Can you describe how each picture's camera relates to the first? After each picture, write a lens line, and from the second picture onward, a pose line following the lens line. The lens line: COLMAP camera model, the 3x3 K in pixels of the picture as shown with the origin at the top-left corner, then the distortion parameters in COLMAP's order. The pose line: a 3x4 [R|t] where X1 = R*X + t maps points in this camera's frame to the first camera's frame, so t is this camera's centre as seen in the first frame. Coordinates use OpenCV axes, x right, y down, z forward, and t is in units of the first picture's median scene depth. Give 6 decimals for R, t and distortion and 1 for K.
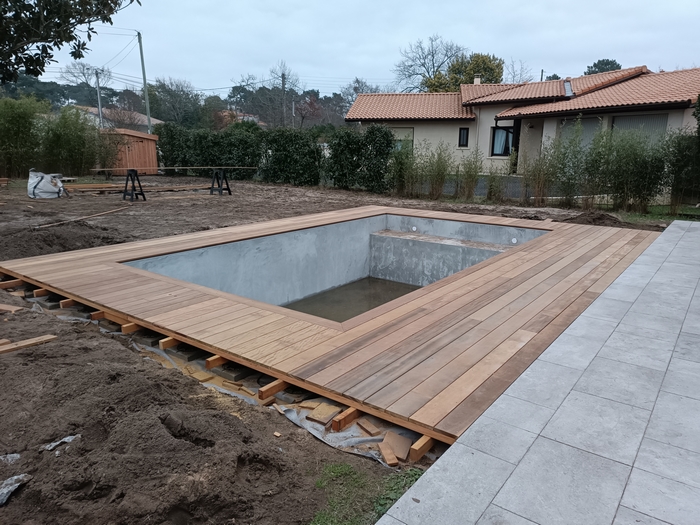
lens RADIAL K [[501.1, 0, 352.4], [0, 501.1, 263.0], [0, 0, 1]] dist [0.052308, -0.043072]
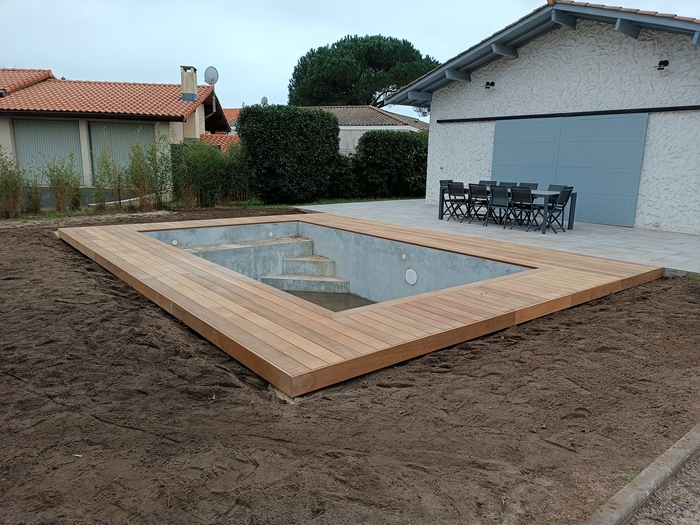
lens RADIAL K [[501.1, 0, 352.4], [0, 501.1, 263.0], [0, 0, 1]] dist [0.052308, -0.043072]
pose [[0.239212, -0.204111, 0.949271, -0.350161], [0.203029, 0.966558, 0.156666, -0.056583], [-0.949503, 0.155253, 0.272653, 0.226201]]
